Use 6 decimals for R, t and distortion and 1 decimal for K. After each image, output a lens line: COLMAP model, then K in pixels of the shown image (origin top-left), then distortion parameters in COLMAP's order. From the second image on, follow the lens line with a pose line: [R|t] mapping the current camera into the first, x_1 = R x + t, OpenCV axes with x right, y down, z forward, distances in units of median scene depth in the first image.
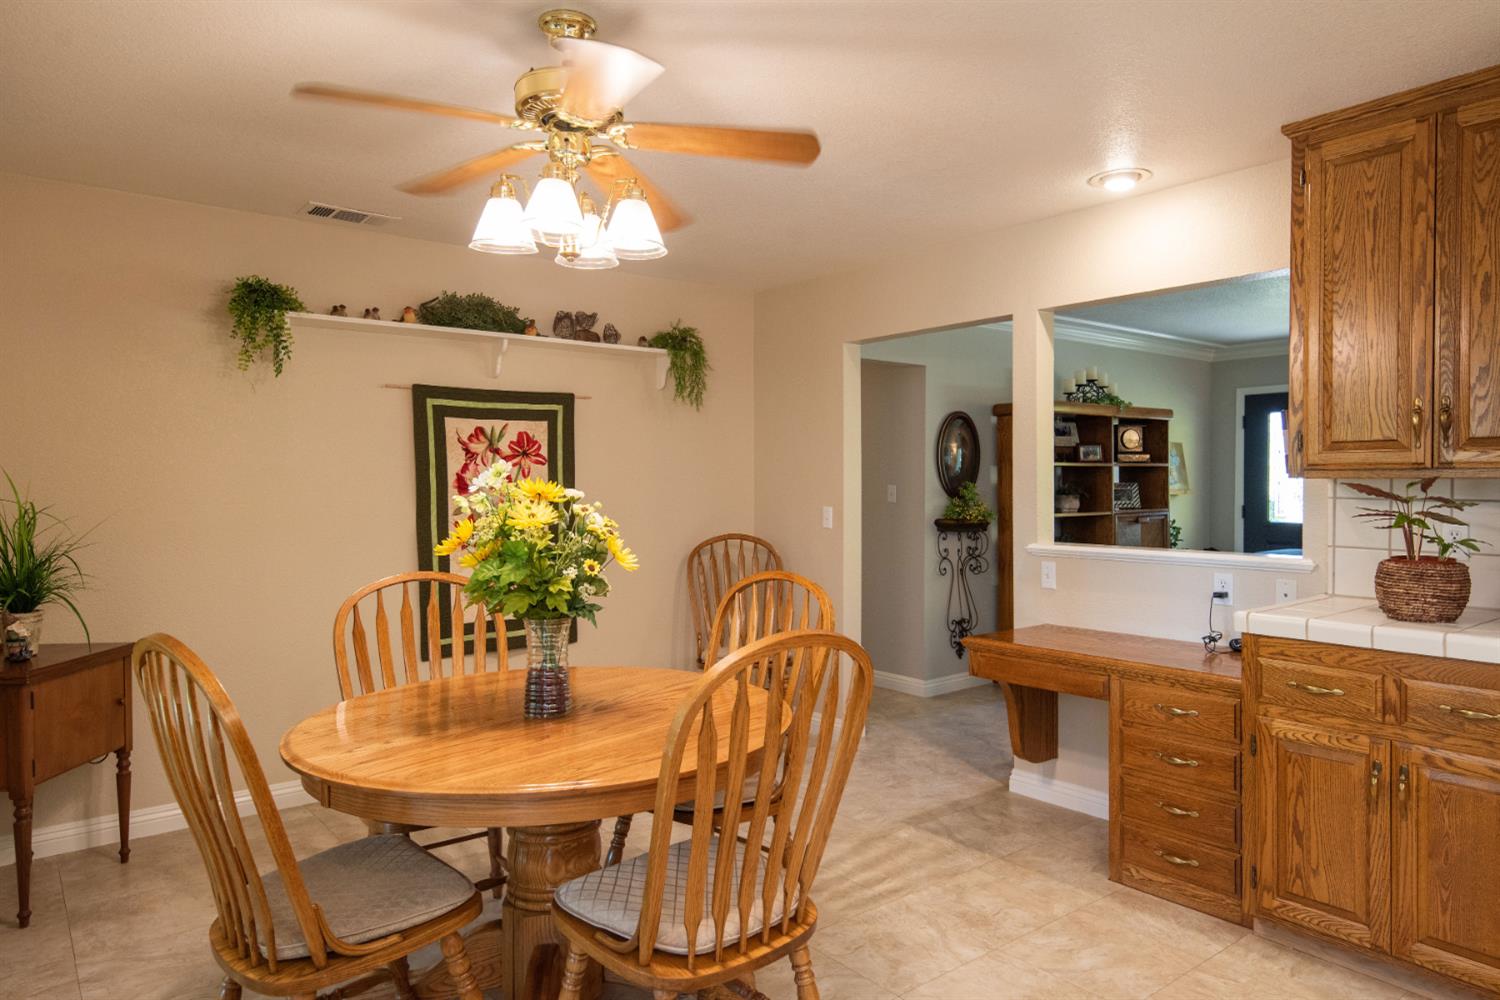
lens RADIAL K [[947.1, 0, 811.6], [0, 947.1, 500.5], [0, 0, 1]] dist [0.014006, 0.001717]
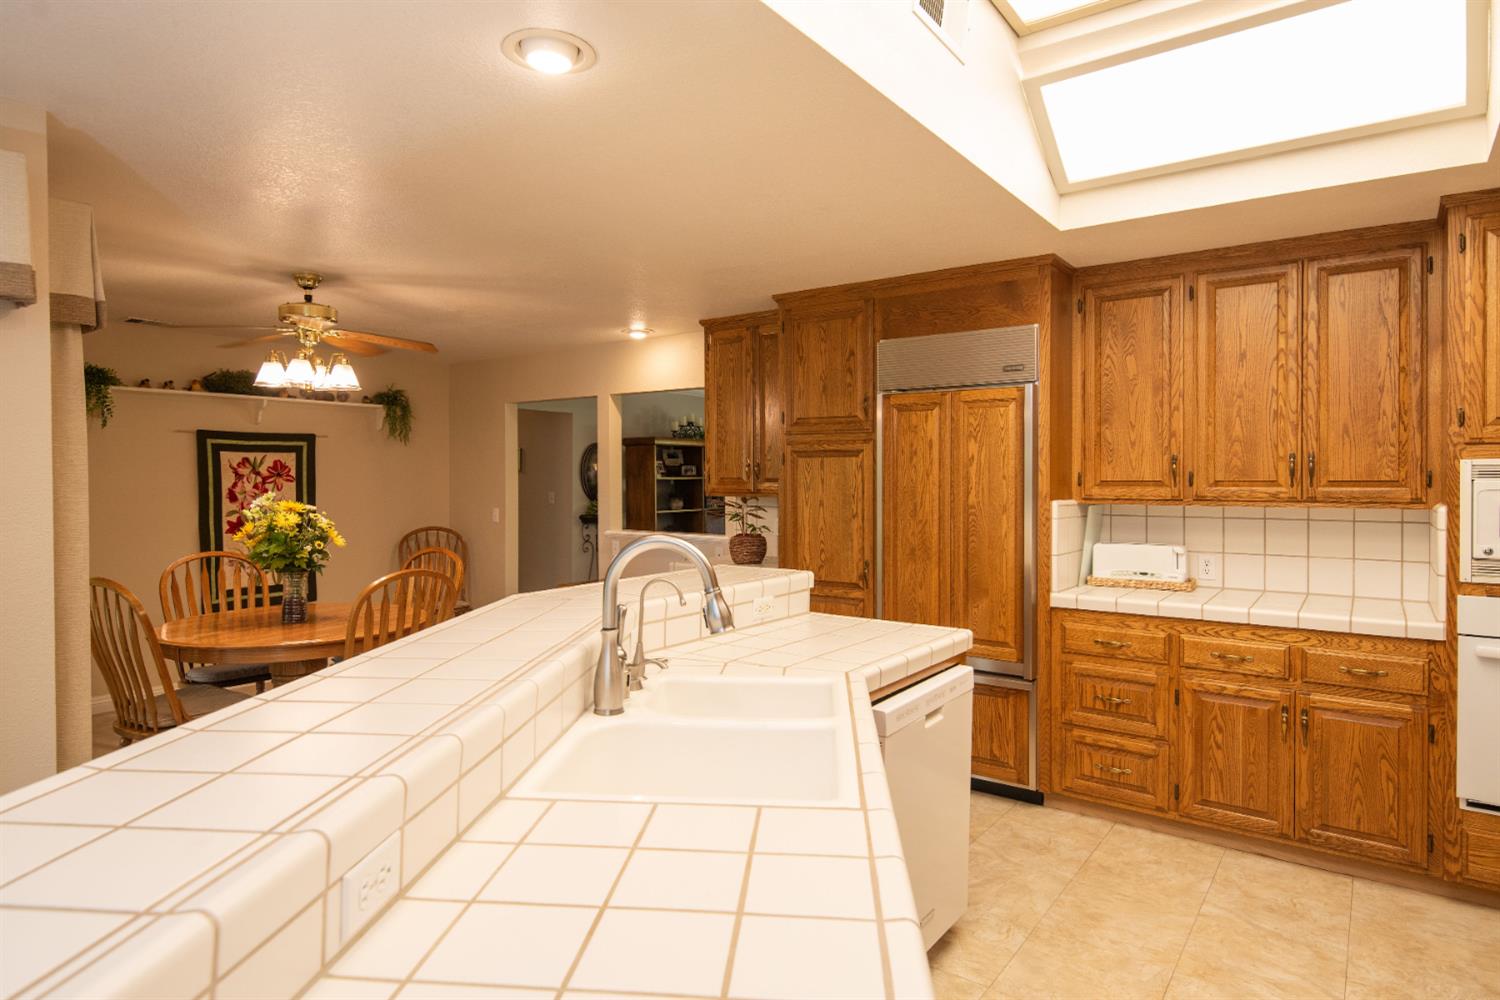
lens RADIAL K [[833.5, 0, 755.0], [0, 833.5, 482.4], [0, 0, 1]] dist [0.006715, 0.000041]
pose [[0.973338, -0.000149, 0.229377, 0.166057], [0.003375, 0.999901, -0.013670, -0.022232], [-0.229353, 0.014080, 0.973242, -0.596324]]
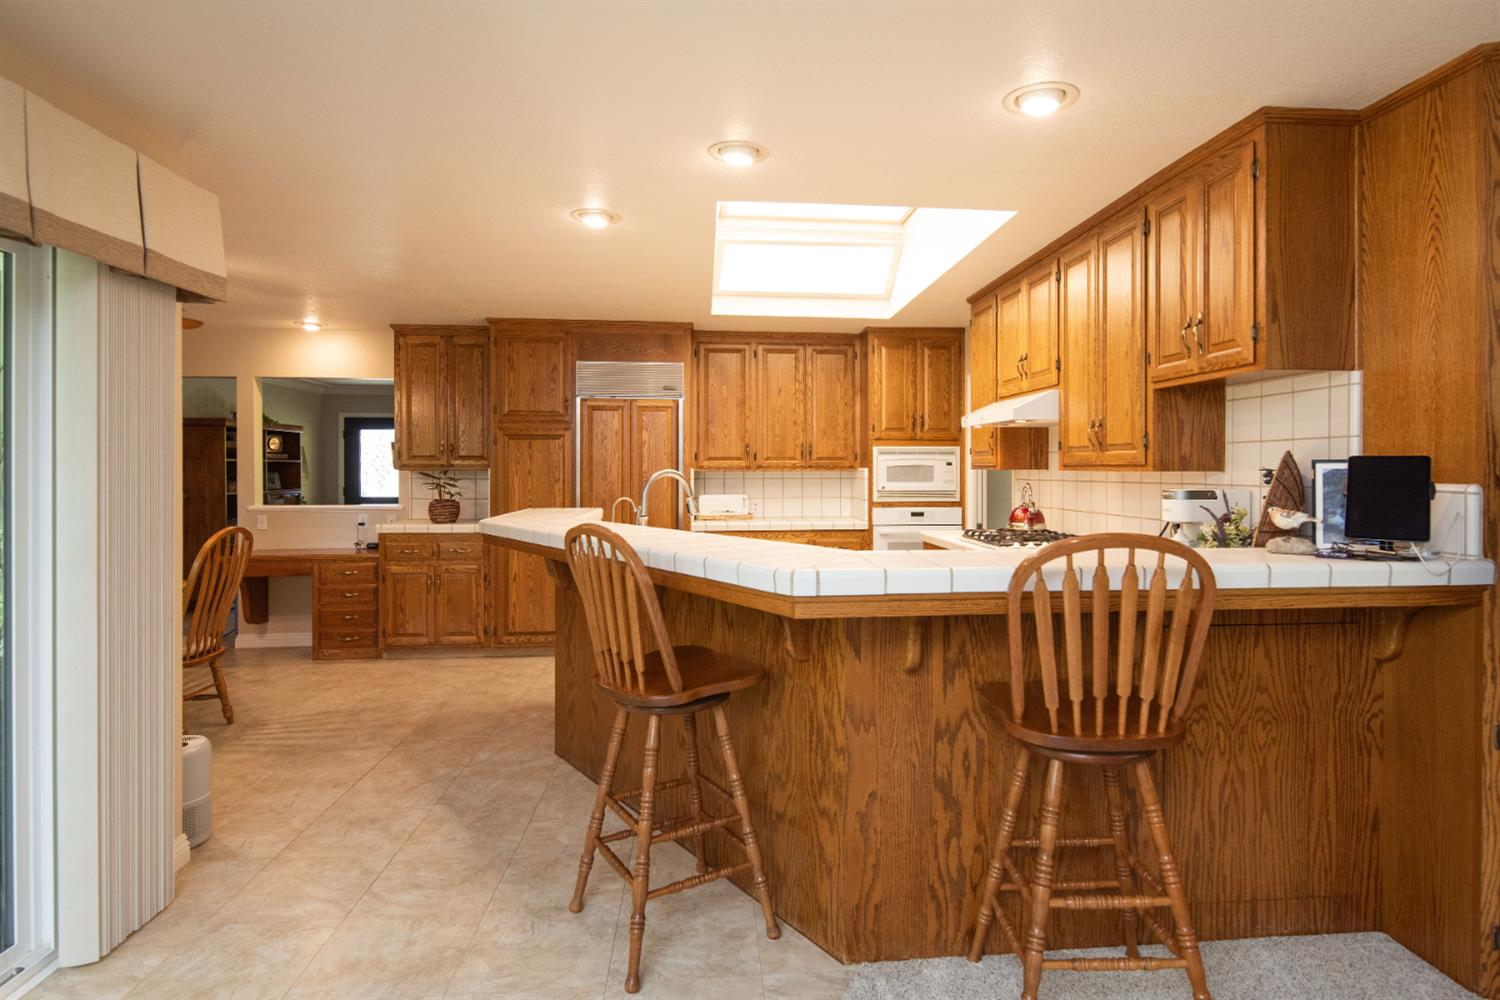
lens RADIAL K [[796.4, 0, 756.4], [0, 796.4, 471.9], [0, 0, 1]] dist [0.001278, 0.000135]
pose [[0.589925, 0.001476, 0.807457, -0.479600], [0.015427, 0.999795, -0.013099, 0.017671], [-0.807311, 0.020184, 0.589781, -0.760055]]
